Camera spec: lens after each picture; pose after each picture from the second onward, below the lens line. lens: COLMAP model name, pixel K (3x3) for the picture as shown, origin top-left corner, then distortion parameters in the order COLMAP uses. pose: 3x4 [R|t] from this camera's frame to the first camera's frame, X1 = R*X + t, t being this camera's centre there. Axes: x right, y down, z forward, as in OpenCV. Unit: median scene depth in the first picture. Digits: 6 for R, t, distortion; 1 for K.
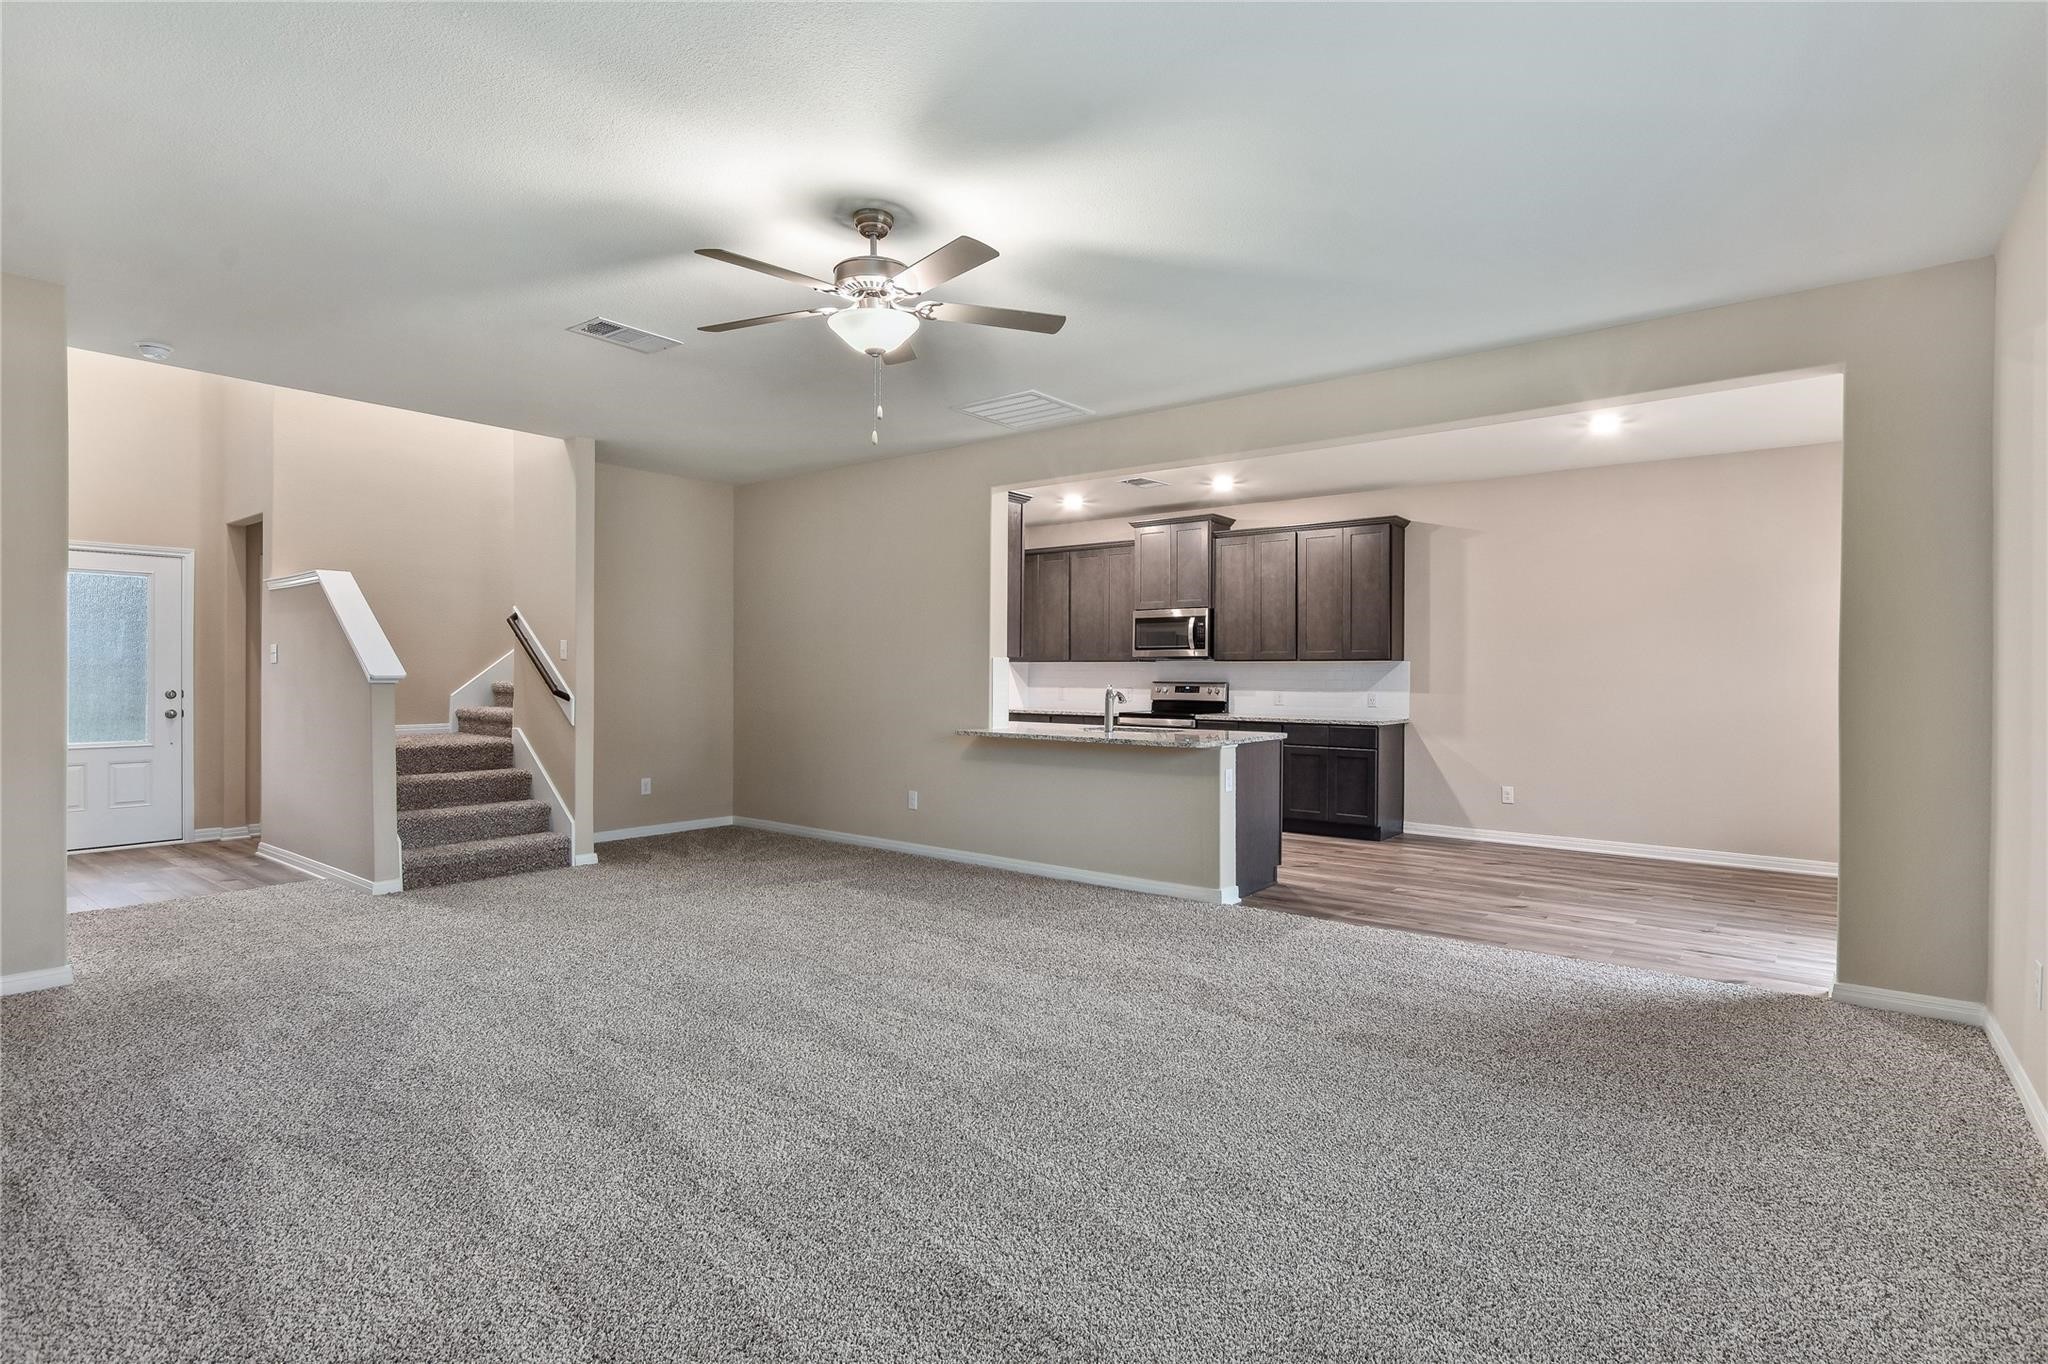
lens RADIAL K [[985.5, 0, 1024.0], [0, 985.5, 682.0], [0, 0, 1]] dist [0.000228, 0.000061]
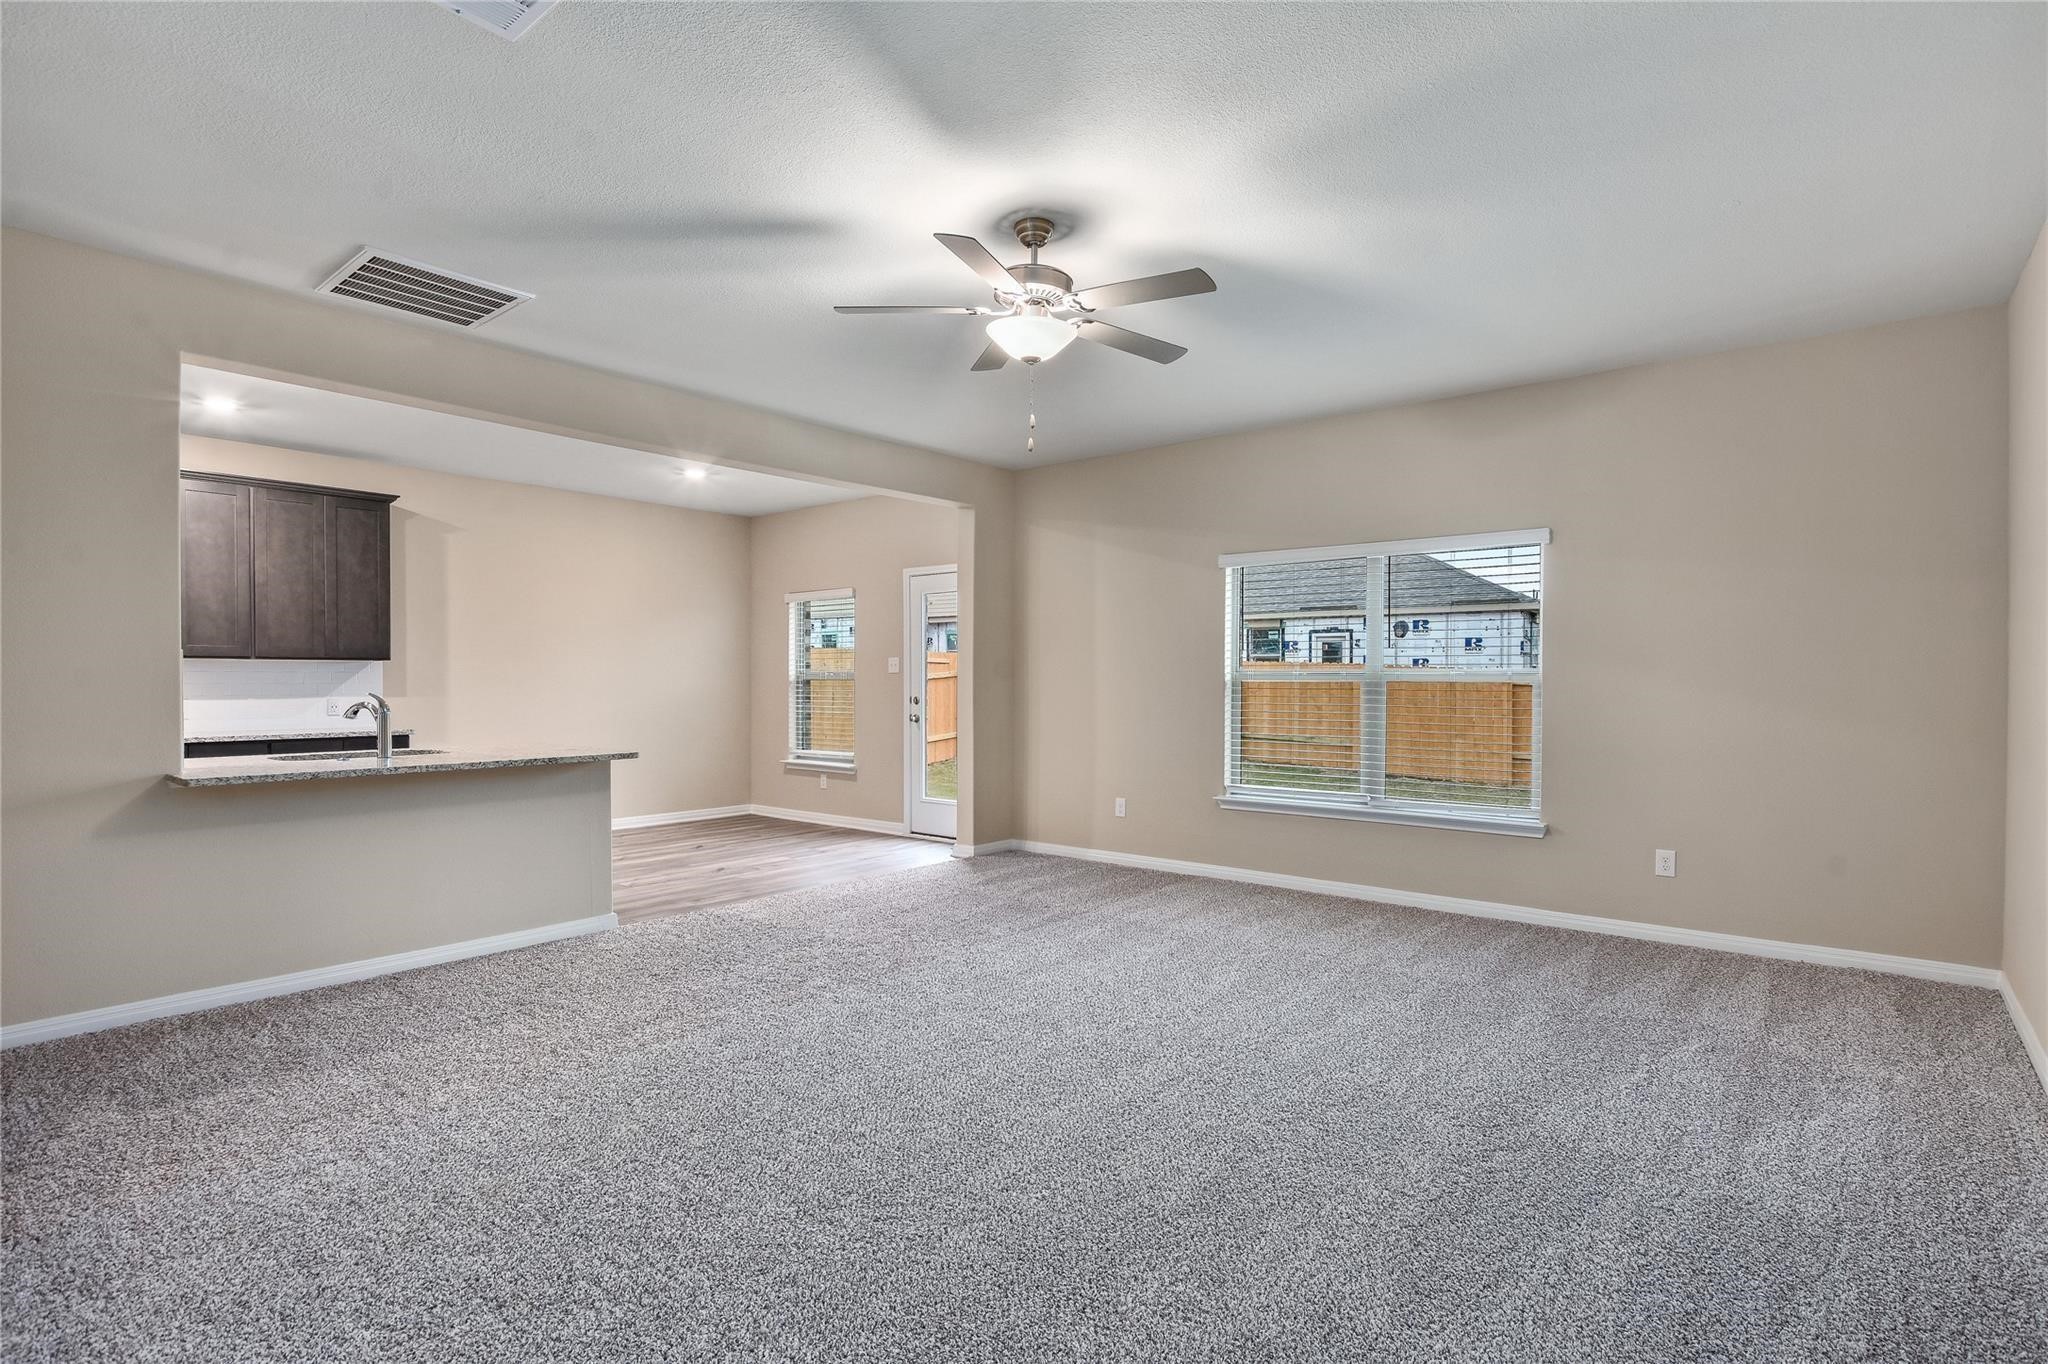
lens RADIAL K [[1018.3, 0, 1024.0], [0, 1018.3, 682.0], [0, 0, 1]] dist [-0.011813, 0.001884]
pose [[0.007993, -0.004135, 0.999960, -0.532024], [0.005152, 0.999978, 0.004093, -0.003904], [-0.999955, 0.005119, 0.008014, 0.445400]]
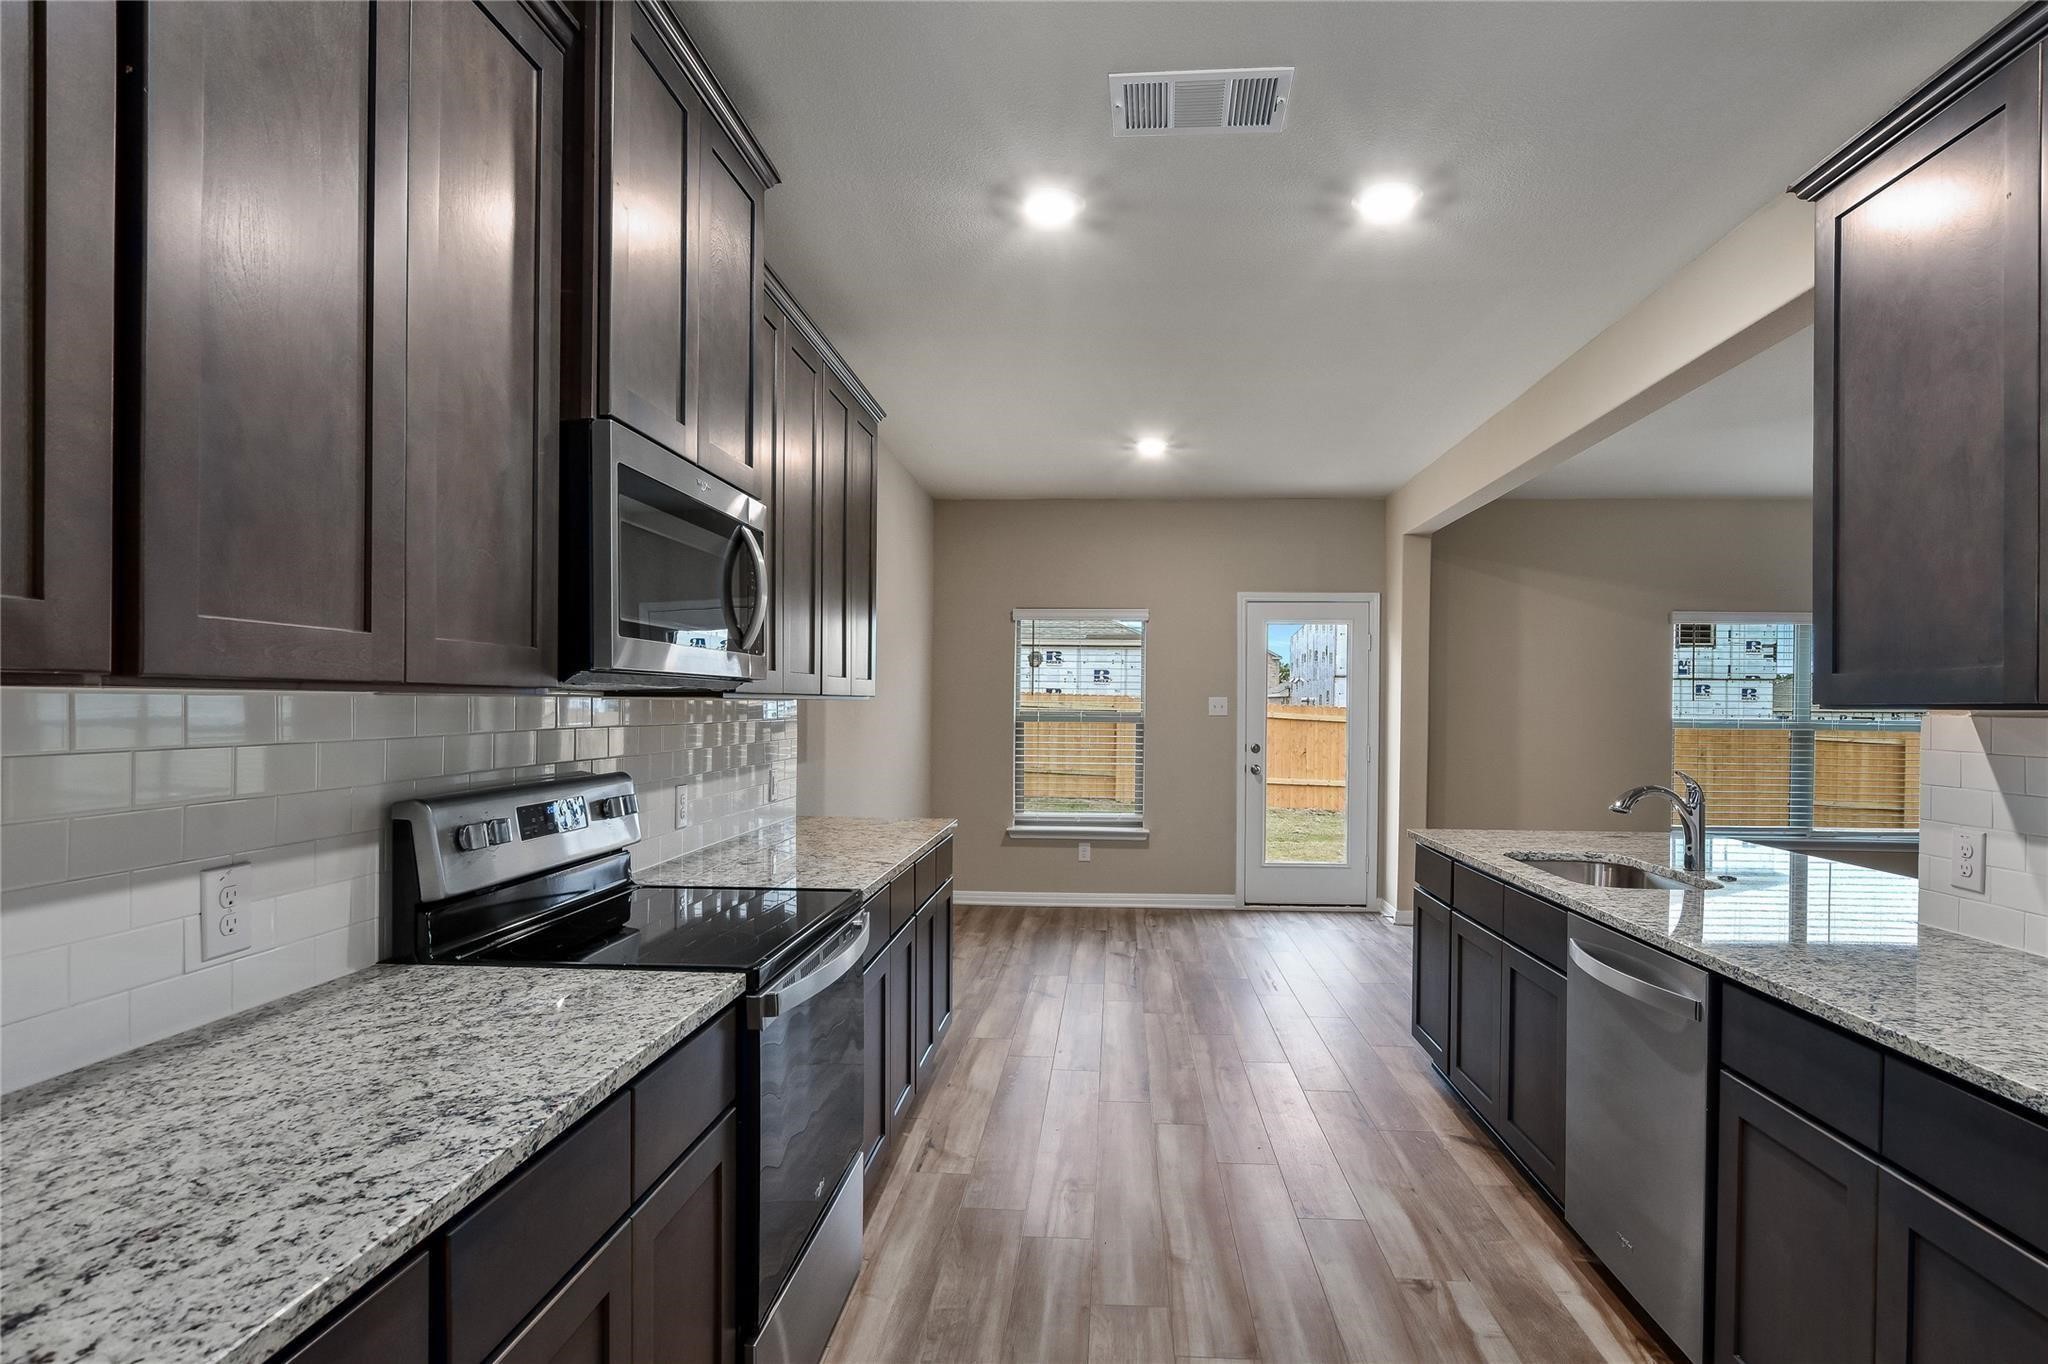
lens RADIAL K [[1050.9, 0, 1057.4], [0, 1050.9, 713.1], [0, 0, 1]] dist [-0.001368, 0.000207]
pose [[-0.580309, -0.015131, 0.814256, -0.119692], [-0.007941, 0.999885, 0.012921, -0.022914], [-0.814358, 0.001032, -0.580362, 1.248906]]
